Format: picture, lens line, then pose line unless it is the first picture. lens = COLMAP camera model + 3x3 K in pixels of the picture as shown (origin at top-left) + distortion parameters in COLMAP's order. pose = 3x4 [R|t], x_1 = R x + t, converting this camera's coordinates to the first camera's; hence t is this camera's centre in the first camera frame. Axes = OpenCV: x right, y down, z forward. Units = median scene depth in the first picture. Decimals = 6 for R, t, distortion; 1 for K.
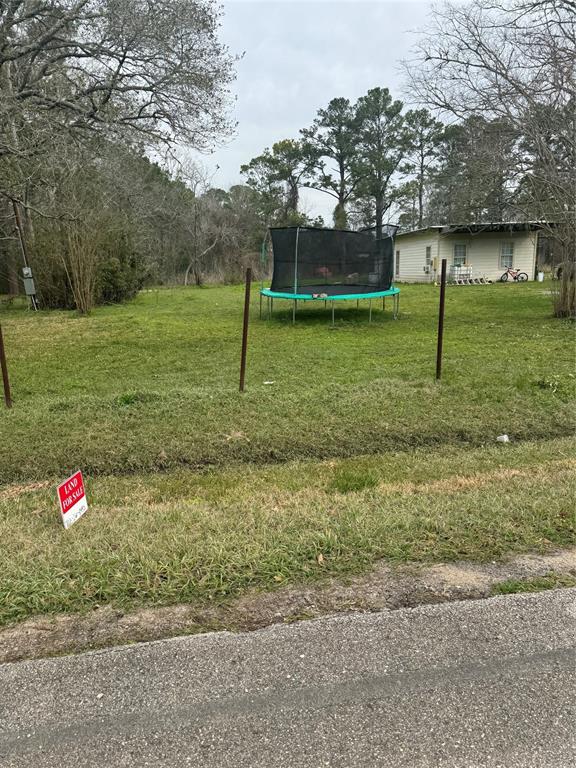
lens RADIAL K [[545.9, 0, 289.6], [0, 545.9, 399.8], [0, 0, 1]] dist [0.047264, -0.065611]
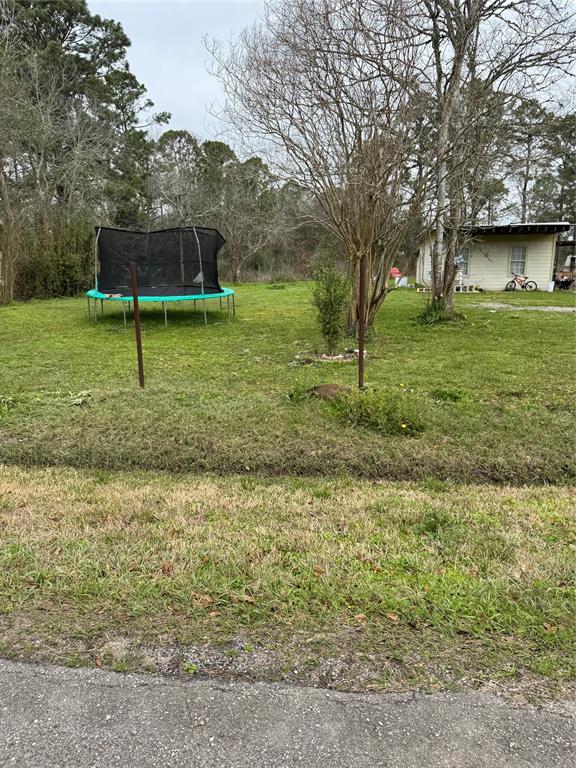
lens RADIAL K [[543.6, 0, 283.9], [0, 543.6, 383.8], [0, 0, 1]] dist [0.078882, -0.085253]
pose [[0.966074, 0.080453, -0.245413, 0.131527], [-0.085982, 0.996226, -0.011879, -0.010219], [0.243531, 0.032578, 0.969346, 0.022524]]
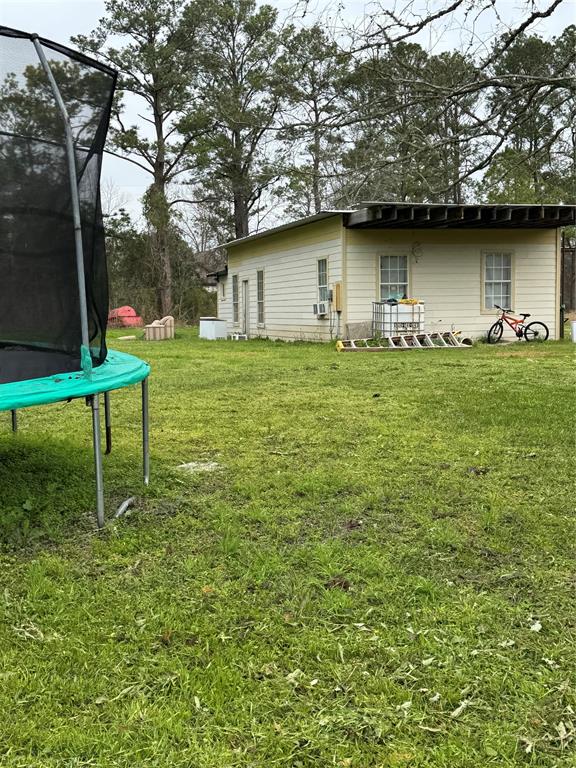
lens RADIAL K [[971.0, 0, 288.0], [0, 971.0, 384.0], [0, 0, 1]] dist [0.196711, -0.423367]
pose [[0.982146, 0.003156, 0.188095, 0.043205], [0.027614, 0.986610, -0.160741, -0.031468], [-0.186084, 0.163065, 0.968908, 0.145772]]
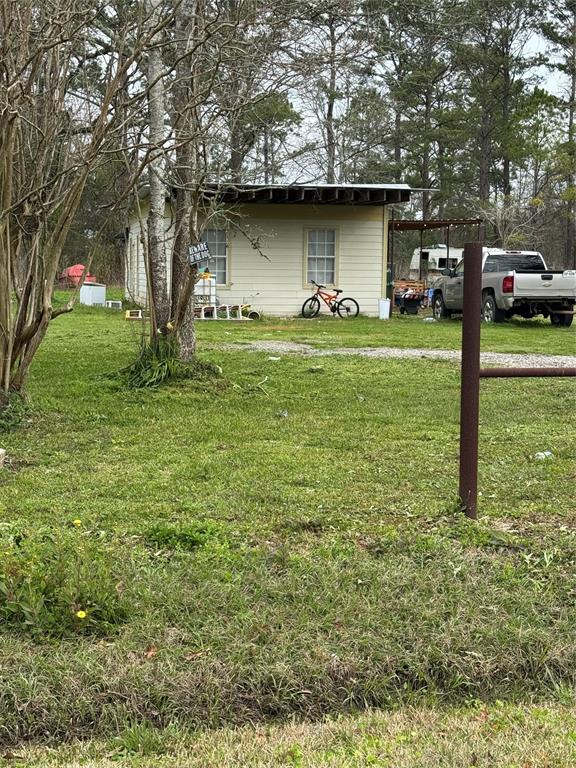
lens RADIAL K [[1228.7, 0, 288.0], [0, 1228.7, 384.0], [0, 0, 1]] dist [0.176478, 0.016646]
pose [[0.994053, 0.031500, 0.104239, 0.134157], [-0.016399, 0.989634, -0.142673, -0.010042], [-0.107652, 0.140116, 0.984266, 0.020709]]
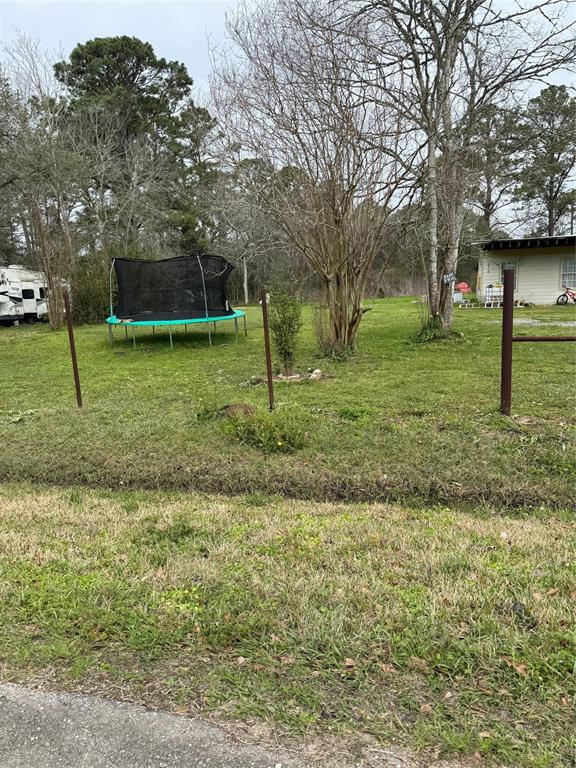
lens RADIAL K [[543.6, 0, 283.9], [0, 543.6, 383.8], [0, 0, 1]] dist [0.078882, -0.085253]
pose [[0.919414, 0.068477, -0.387285, 0.164907], [-0.087702, 0.995627, -0.032163, -0.013355], [0.383389, 0.063537, 0.921399, 0.027648]]
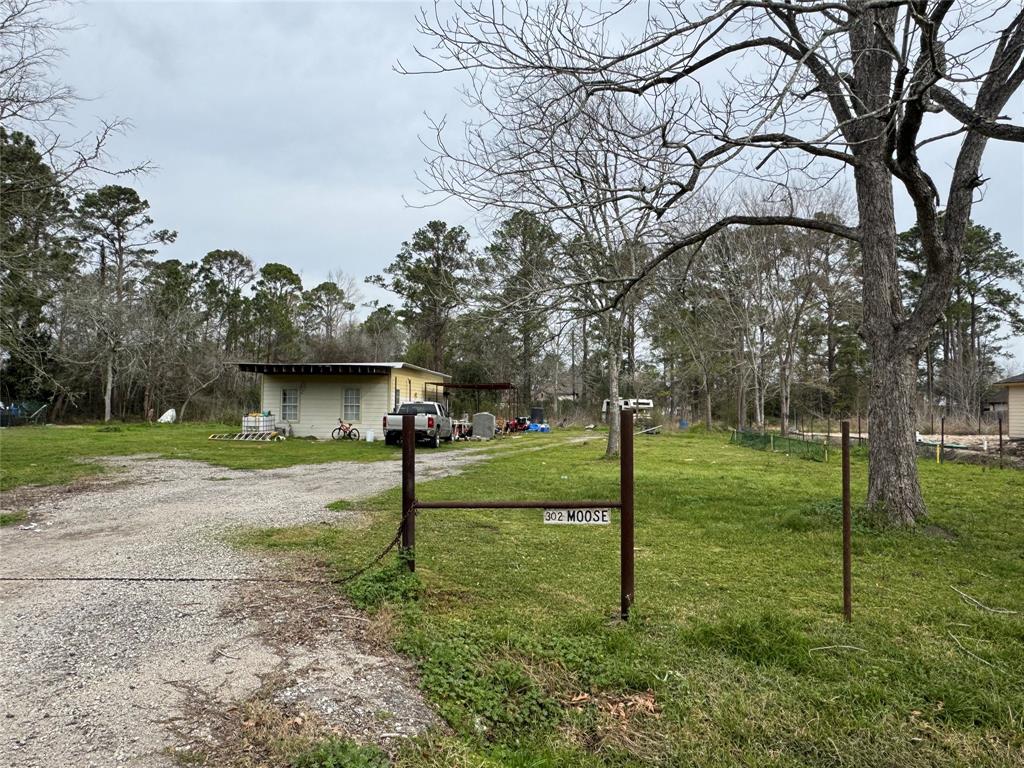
lens RADIAL K [[663.9, 0, 507.4], [0, 663.9, 387.9], [0, 0, 1]] dist [-0.005332, 0.002498]
pose [[0.989345, 0.039154, -0.140225, 0.368085], [-0.074460, 0.963737, -0.256254, -0.032555], [0.125107, 0.263965, 0.956384, 0.069195]]
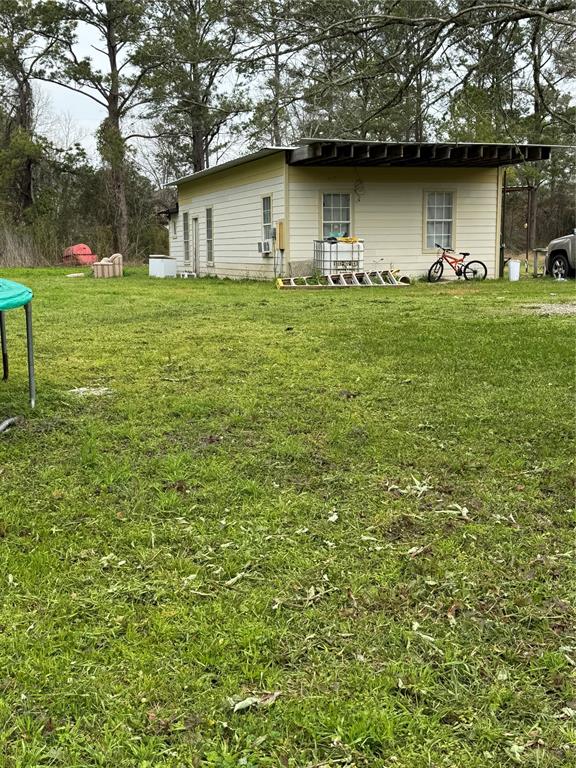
lens RADIAL K [[970.1, 0, 284.0], [0, 970.1, 393.5], [0, 0, 1]] dist [0.205241, -0.480911]
pose [[0.976154, -0.009336, 0.216877, 0.051001], [0.029624, 0.995457, -0.090483, -0.028868], [-0.215047, 0.094750, 0.971997, 0.138011]]
